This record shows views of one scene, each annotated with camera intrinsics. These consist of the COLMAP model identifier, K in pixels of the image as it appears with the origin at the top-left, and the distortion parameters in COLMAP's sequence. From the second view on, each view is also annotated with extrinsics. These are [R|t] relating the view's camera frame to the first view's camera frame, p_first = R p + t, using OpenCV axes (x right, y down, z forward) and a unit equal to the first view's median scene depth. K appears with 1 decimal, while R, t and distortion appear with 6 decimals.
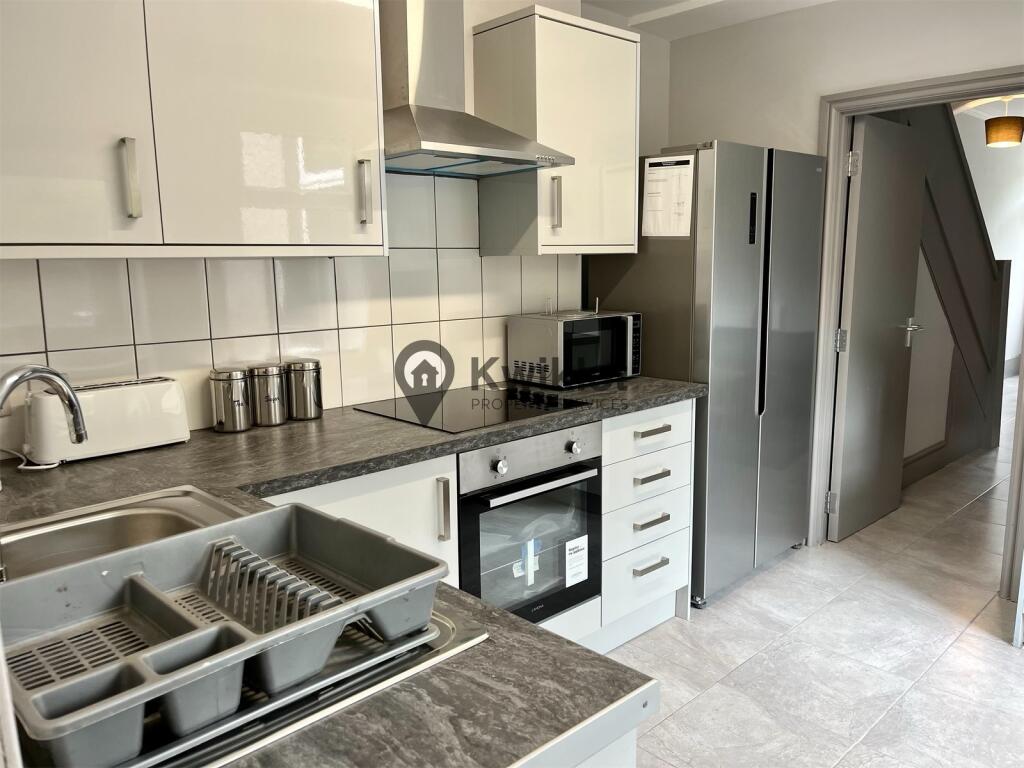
lens RADIAL K [[778.7, 0, 512.0], [0, 778.7, 384.0], [0, 0, 1]] dist [0.067899, -0.094375]
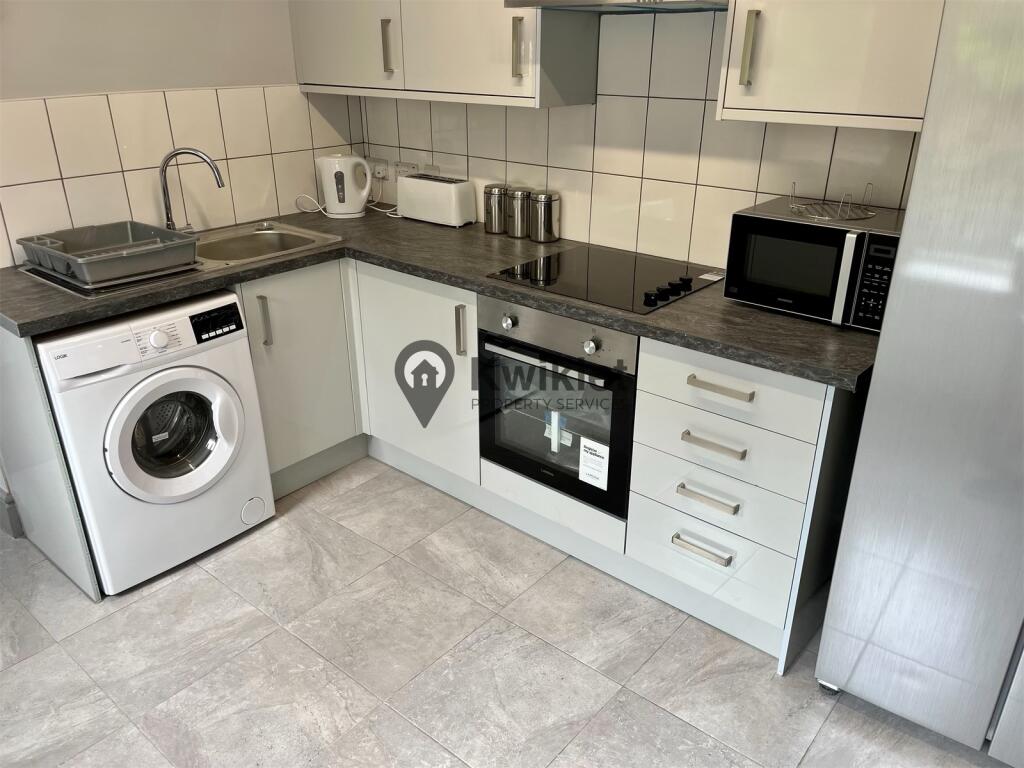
lens RADIAL K [[778.7, 0, 512.0], [0, 778.7, 384.0], [0, 0, 1]] dist [0.067899, -0.094375]
pose [[0.100514, 0.411664, -0.905776, 0.817094], [-0.161275, 0.905088, 0.393455, -0.198354], [0.981778, 0.106532, 0.157365, 0.685324]]
